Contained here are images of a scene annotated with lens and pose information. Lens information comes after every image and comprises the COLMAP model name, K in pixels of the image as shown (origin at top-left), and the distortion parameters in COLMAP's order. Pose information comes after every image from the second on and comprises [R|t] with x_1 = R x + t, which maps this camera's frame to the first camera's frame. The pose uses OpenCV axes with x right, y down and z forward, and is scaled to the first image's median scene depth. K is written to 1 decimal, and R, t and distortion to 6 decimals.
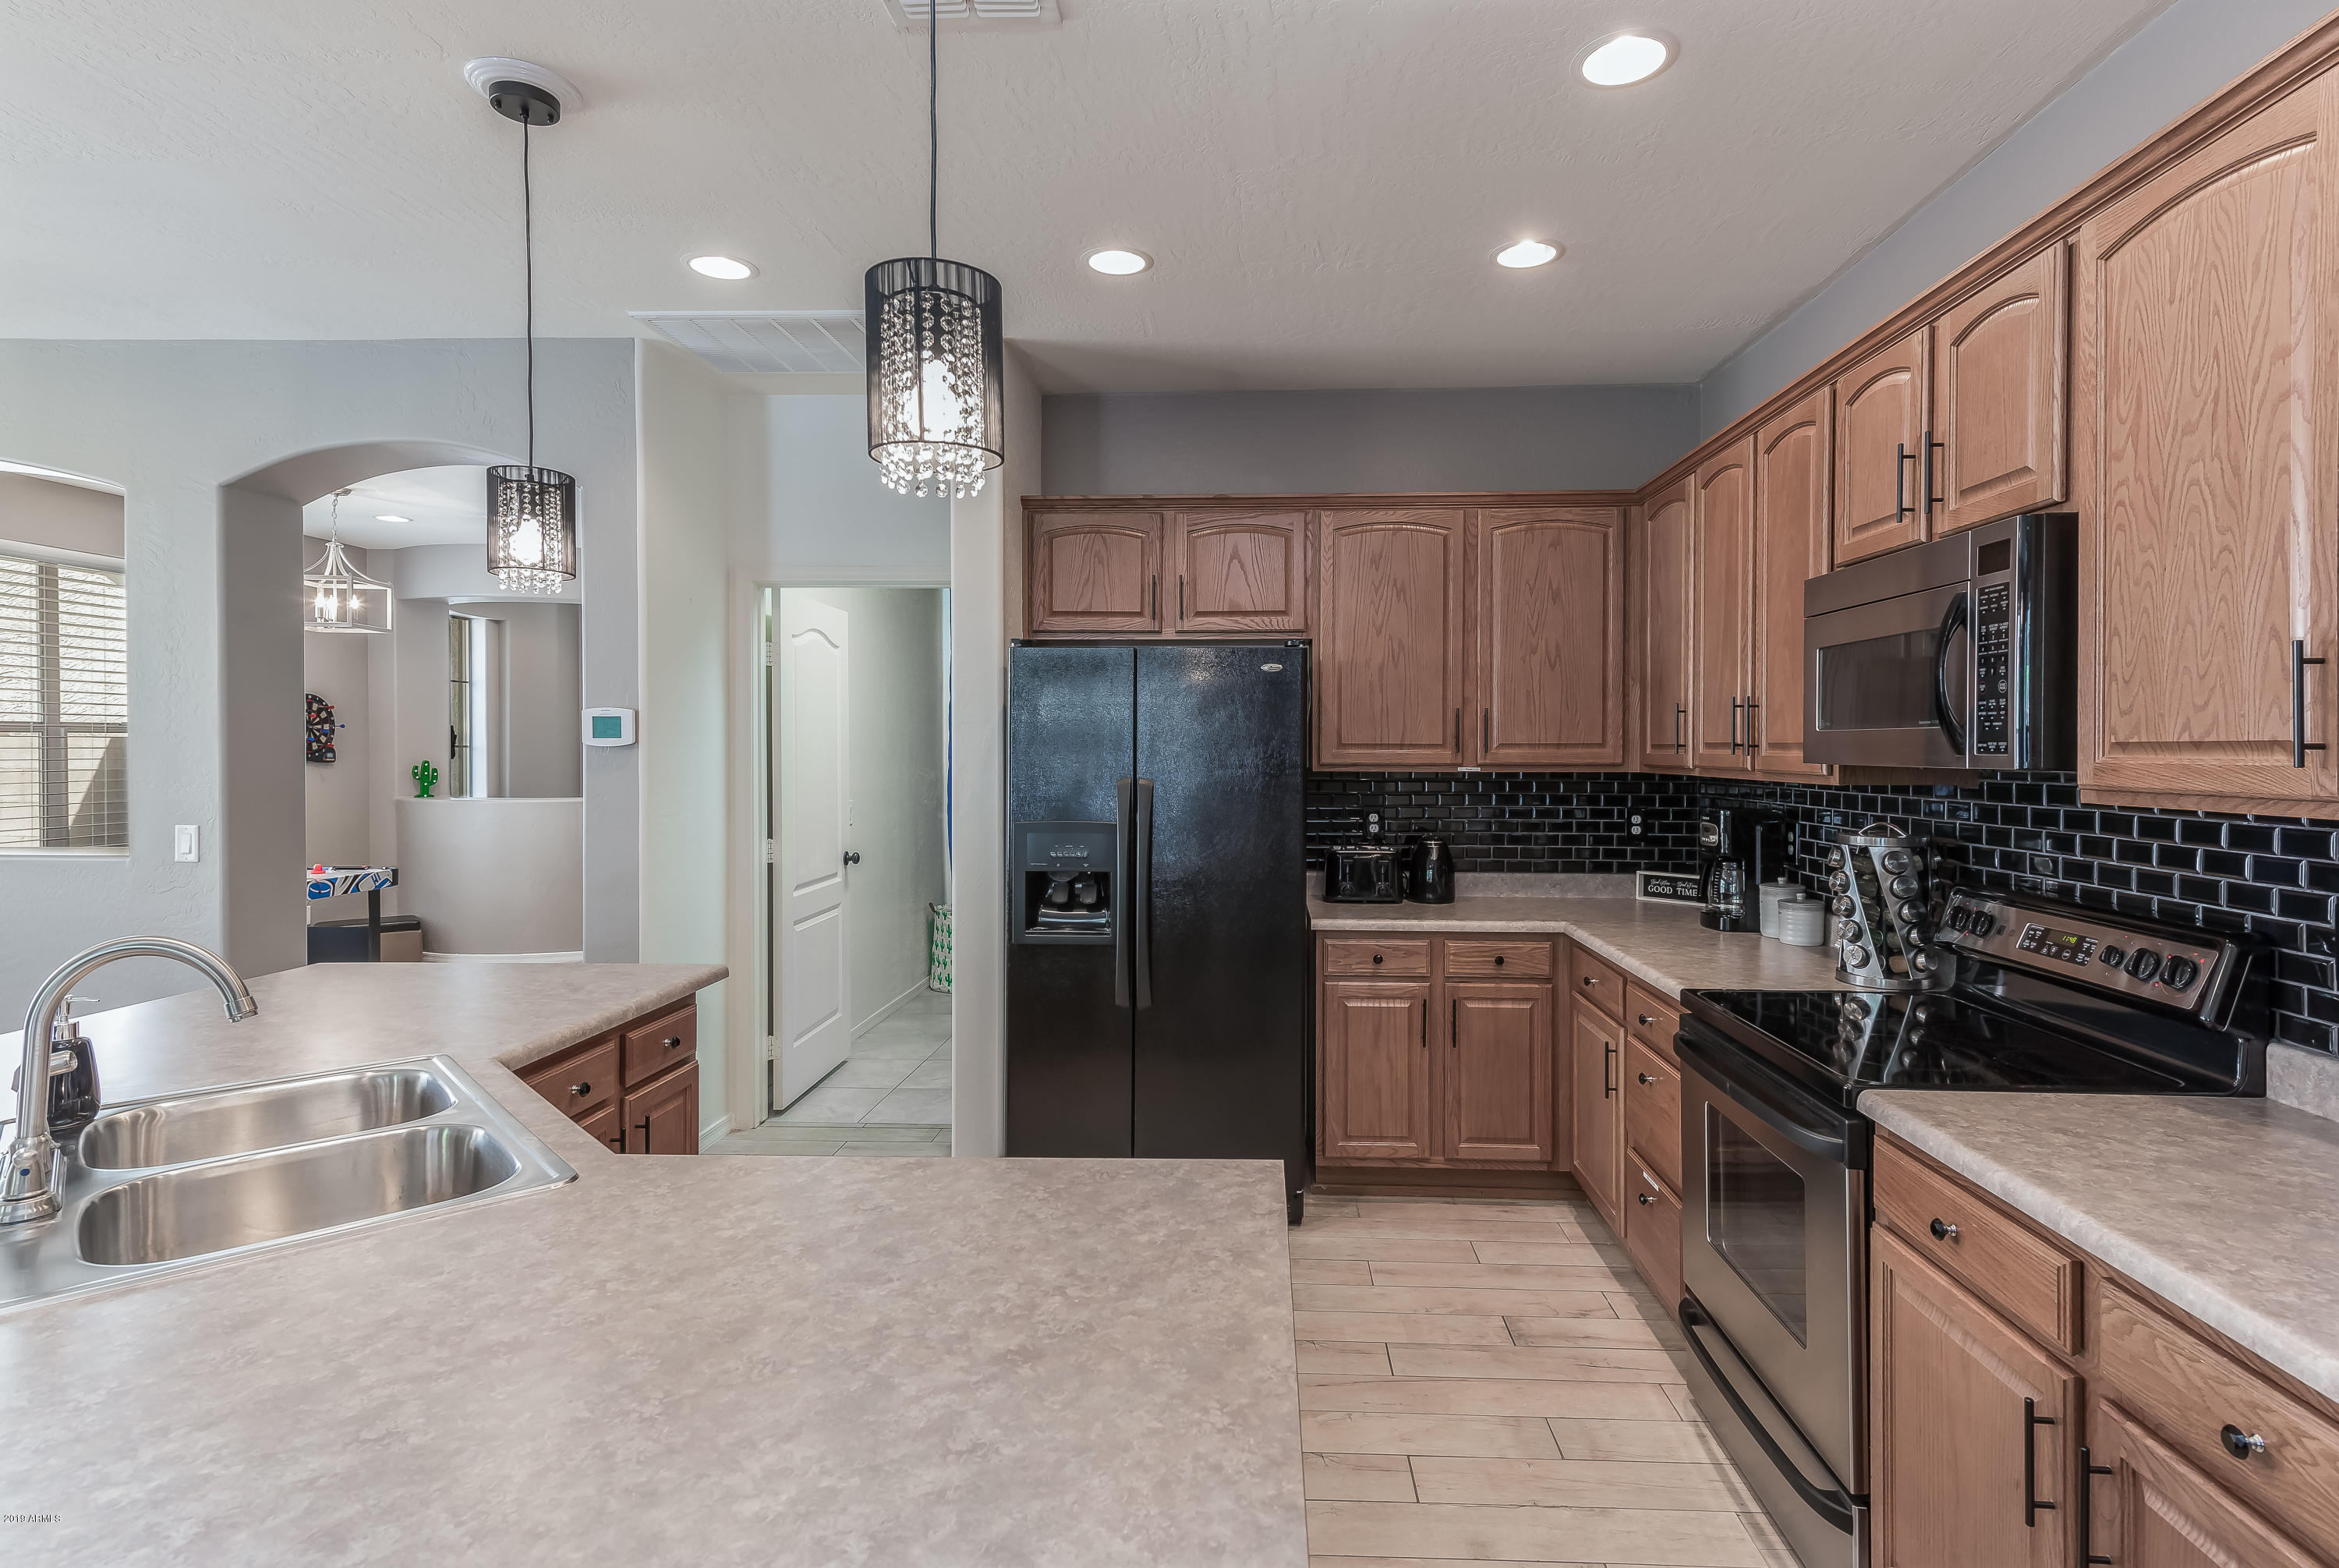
lens RADIAL K [[1192.6, 0, 1174.6], [0, 1192.6, 752.9], [0, 0, 1]] dist [0.042967, 0.000044]
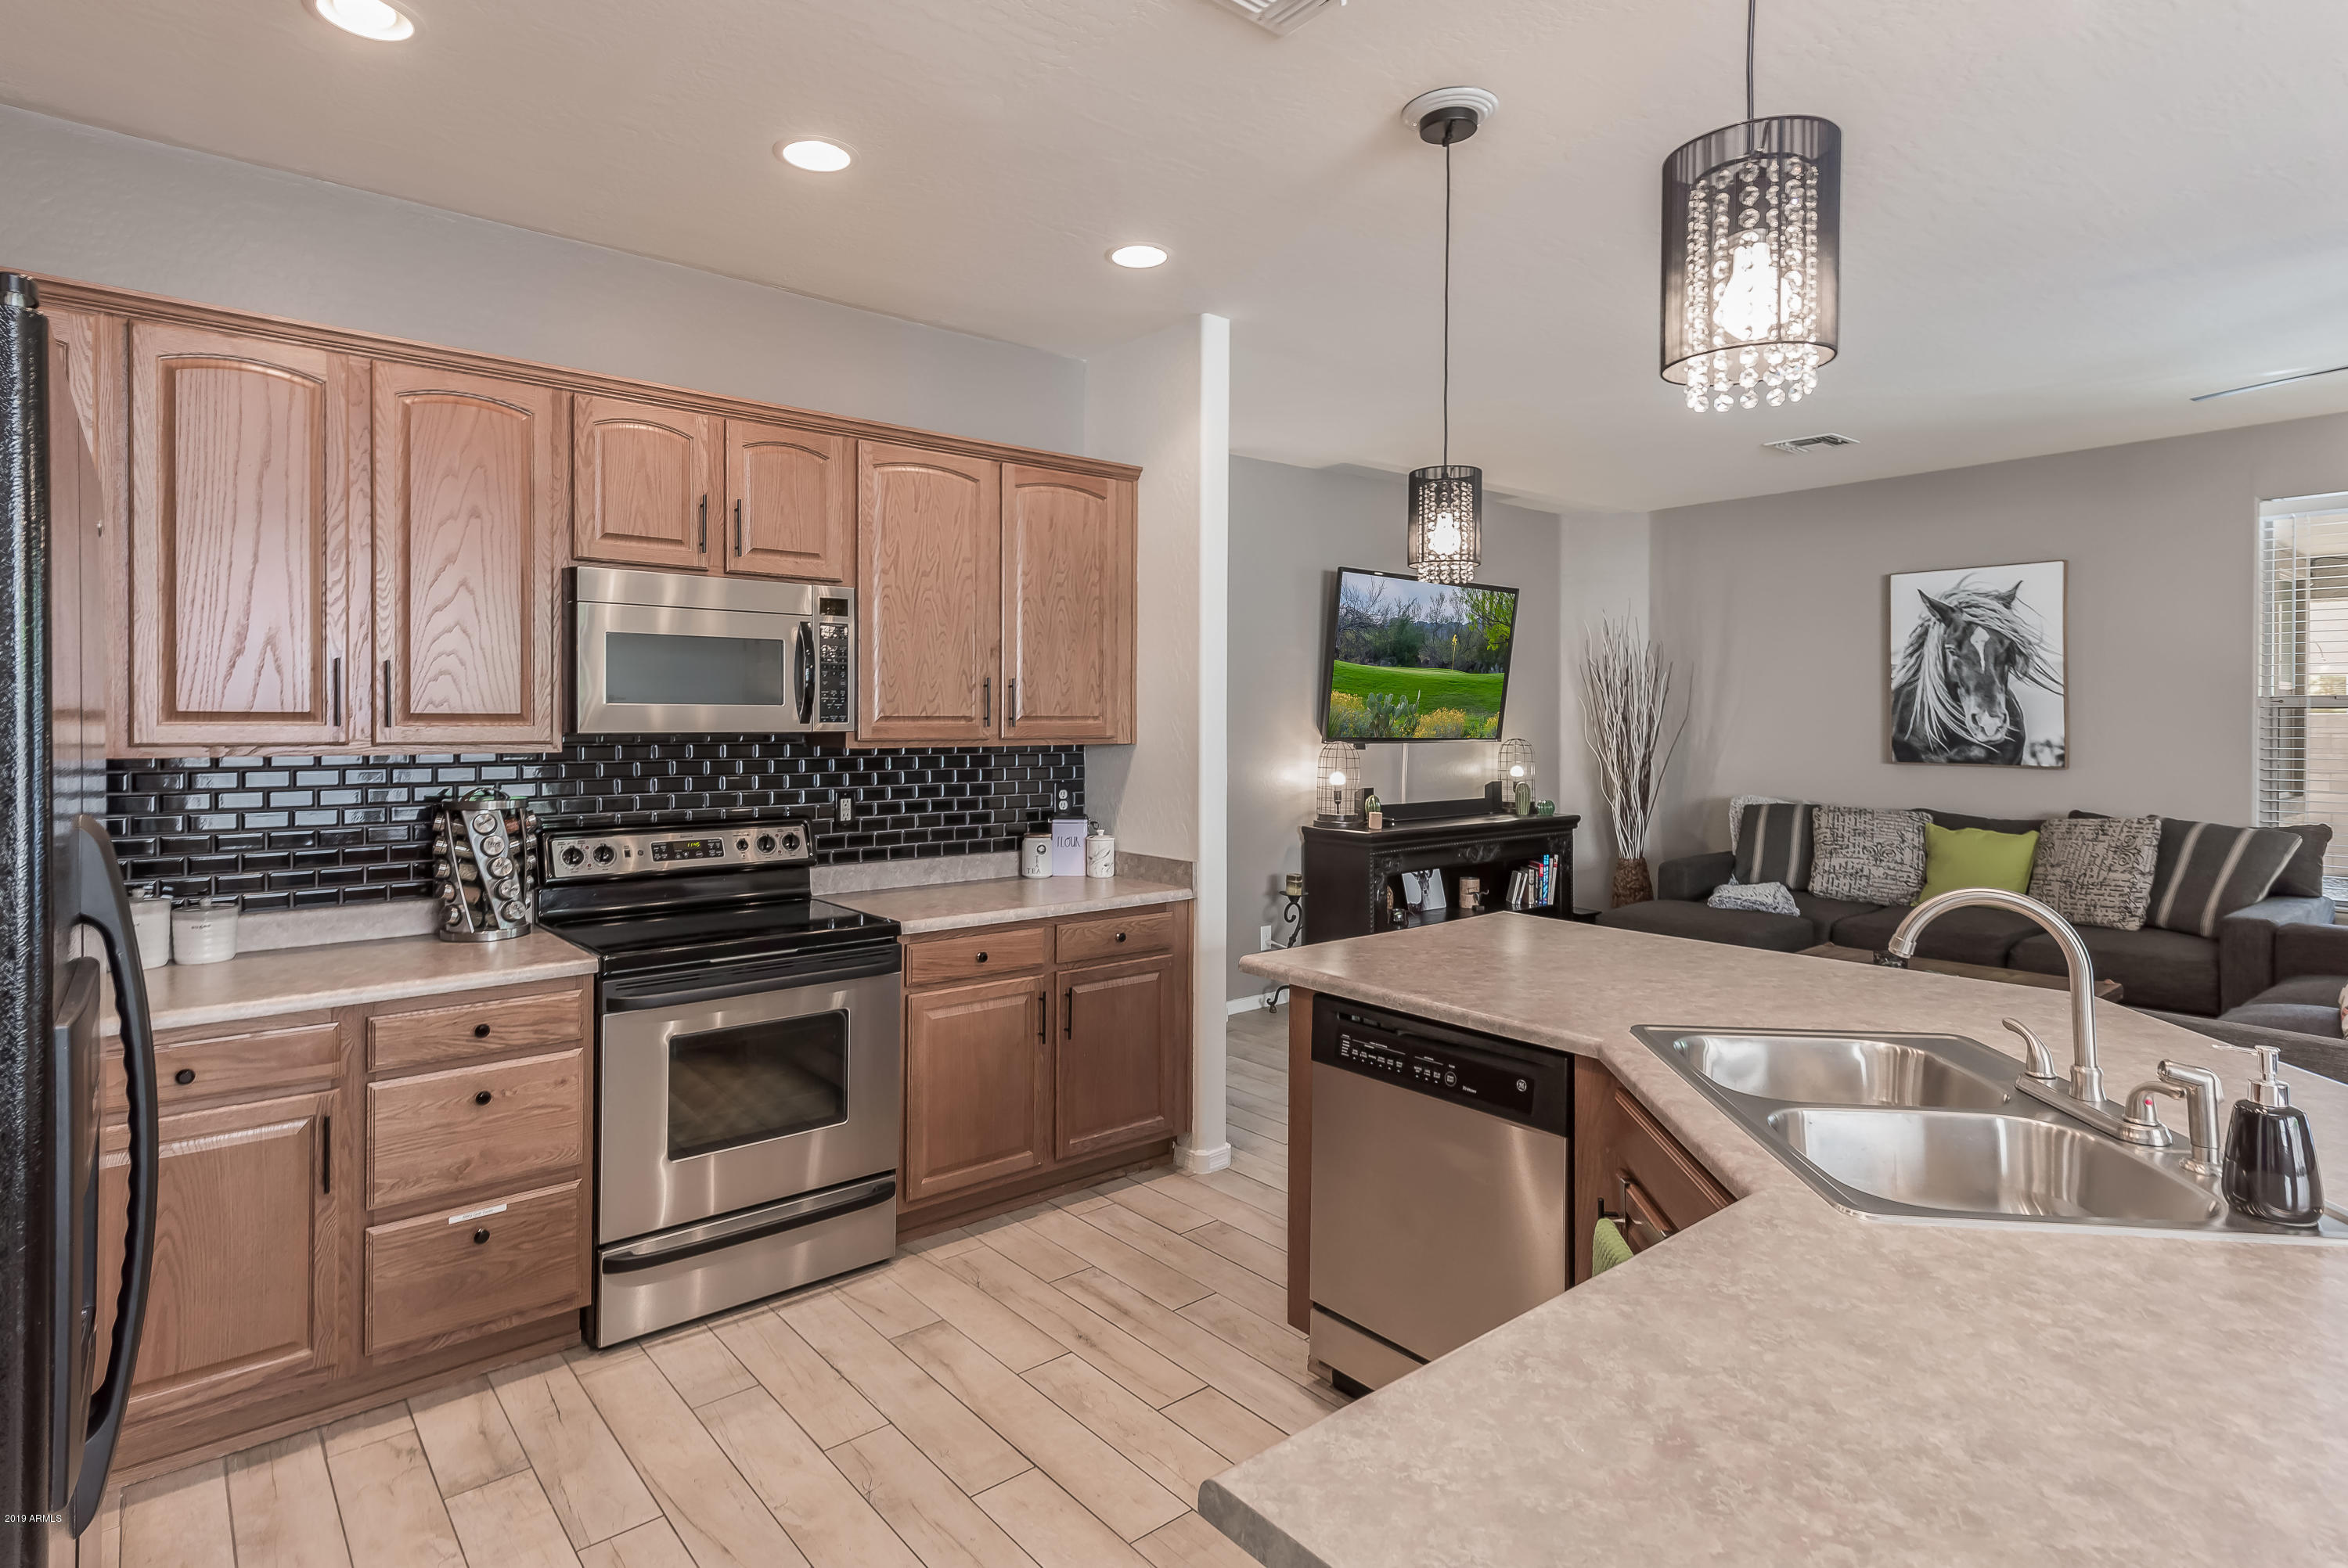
lens RADIAL K [[1223.9, 0, 1144.9], [0, 1223.9, 721.0], [0, 0, 1]] dist [0.028301, -0.001073]
pose [[-0.685755, -0.001573, 0.727831, -0.764326], [0.002279, 0.999988, 0.004309, -0.006762], [-0.727829, 0.004614, -0.685743, 1.632040]]
